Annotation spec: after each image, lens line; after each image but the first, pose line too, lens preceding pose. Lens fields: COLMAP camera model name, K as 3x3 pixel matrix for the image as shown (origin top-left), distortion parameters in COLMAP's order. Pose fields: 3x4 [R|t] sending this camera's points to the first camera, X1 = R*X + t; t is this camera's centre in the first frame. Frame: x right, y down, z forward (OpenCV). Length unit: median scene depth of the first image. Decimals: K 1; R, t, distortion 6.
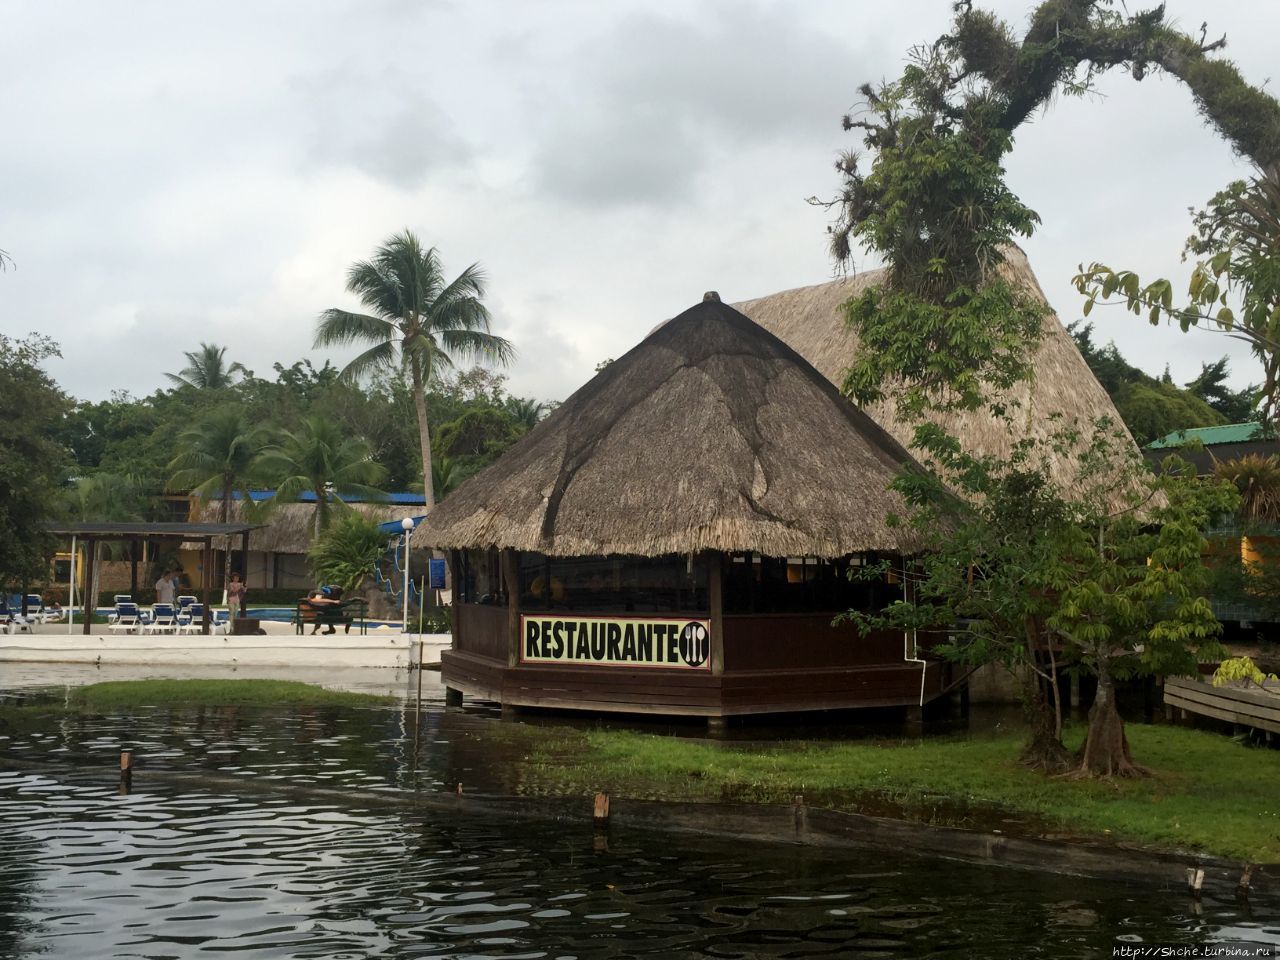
lens RADIAL K [[1295.9, 0, 640.0], [0, 1295.9, 480.0], [0, 0, 1]] dist [0.044586, -0.004650]
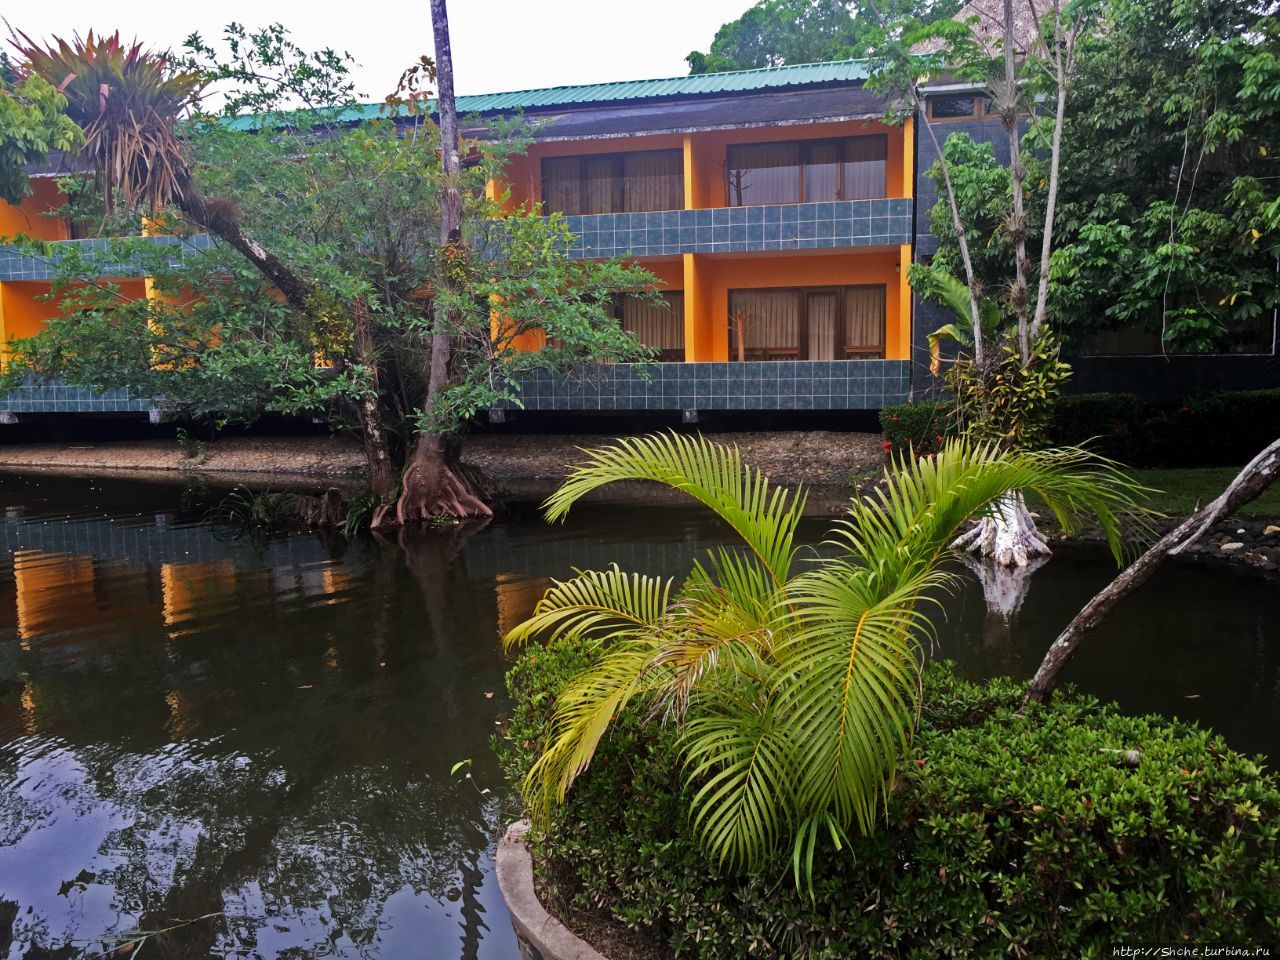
lens RADIAL K [[1089.9, 0, 640.0], [0, 1089.9, 480.0], [0, 0, 1]] dist [0.005074, 0.001976]
pose [[0.692386, -0.105762, 0.713733, 0.323883], [-0.030779, 0.983969, 0.175664, 0.054704], [-0.720870, -0.143595, 0.678031, 0.624771]]
